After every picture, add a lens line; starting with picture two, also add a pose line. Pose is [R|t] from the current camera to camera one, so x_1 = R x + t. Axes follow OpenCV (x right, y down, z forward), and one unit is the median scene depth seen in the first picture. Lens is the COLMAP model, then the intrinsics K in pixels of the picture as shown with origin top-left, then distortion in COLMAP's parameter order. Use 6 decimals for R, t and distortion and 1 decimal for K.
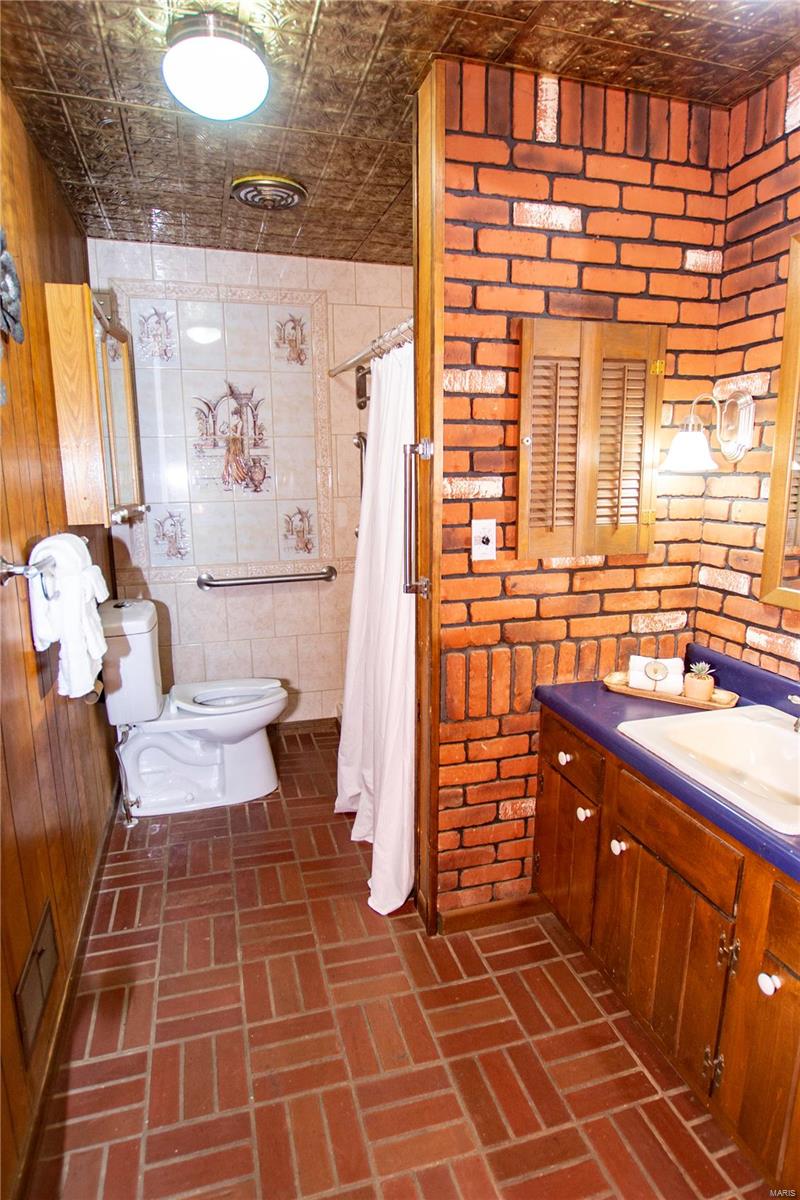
lens RADIAL K [[666.4, 0, 399.0], [0, 666.4, 597.6], [0, 0, 1]] dist [-0.023362, -0.000327]
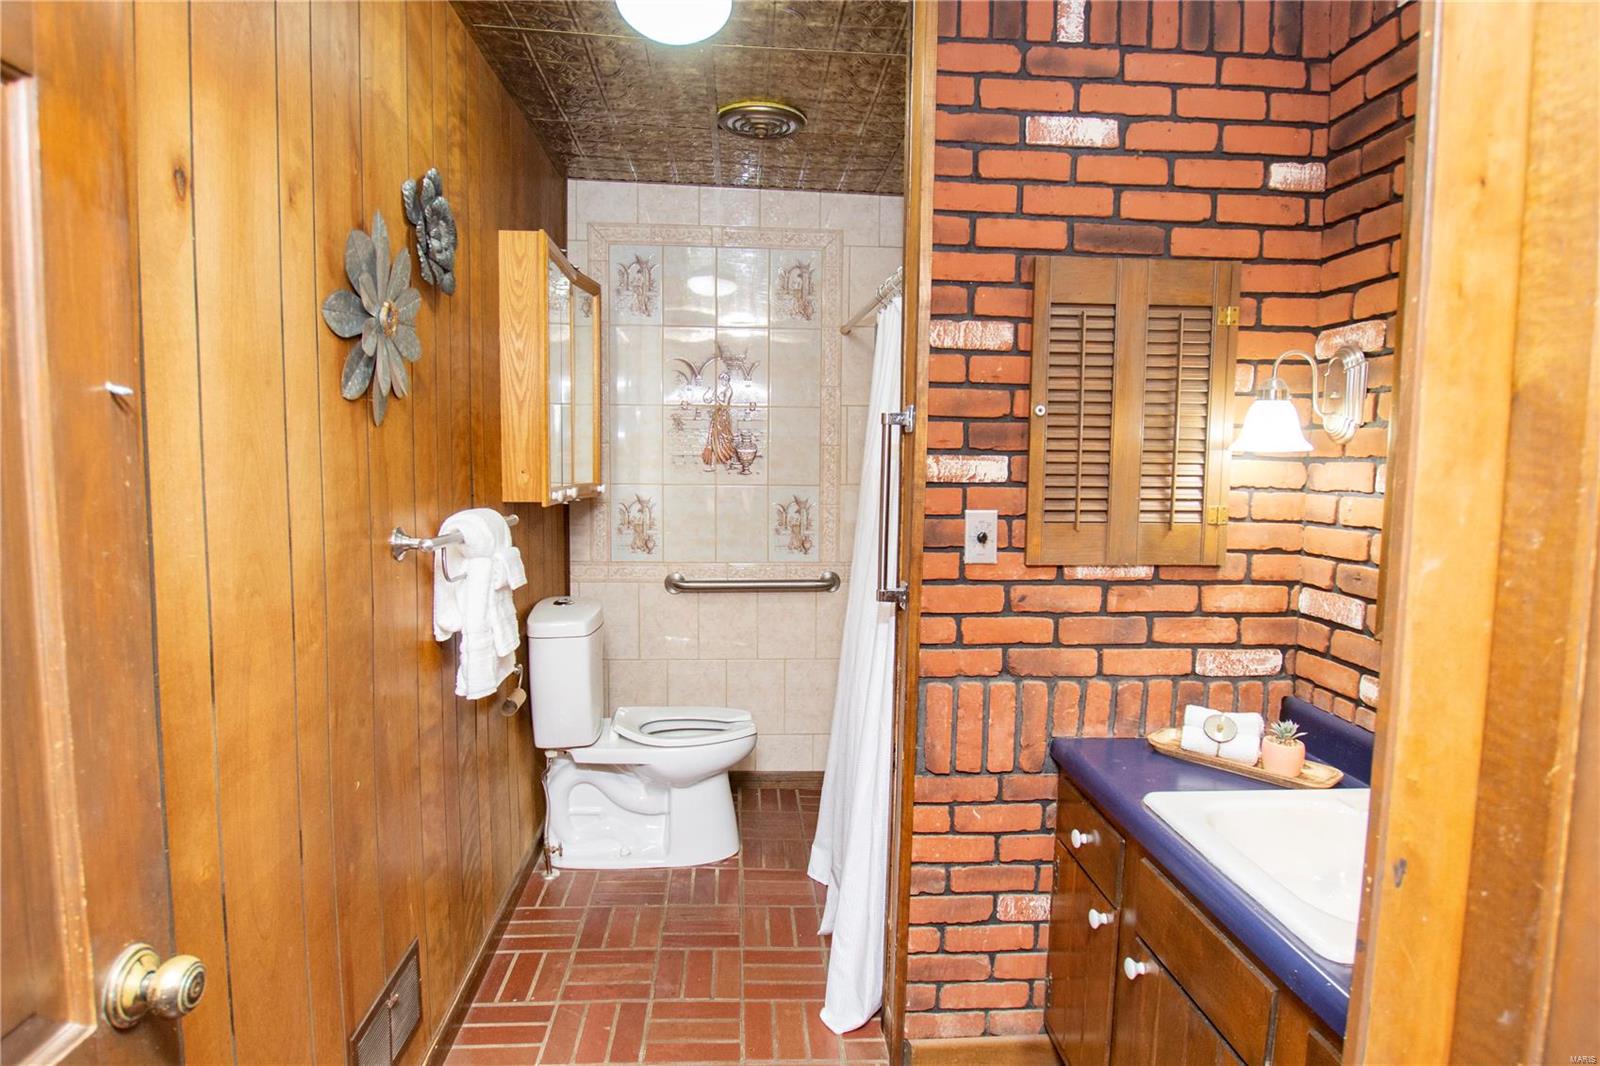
lens RADIAL K [[888.6, 0, 804.9], [0, 888.6, 535.0], [0, 0, 1]] dist [-0.023362, -0.000327]
pose [[0.977923, 0.039846, -0.205132, 0.135852], [-0.061014, 0.993322, -0.097923, 0.023943], [0.199860, 0.108277, 0.973823, -0.036452]]
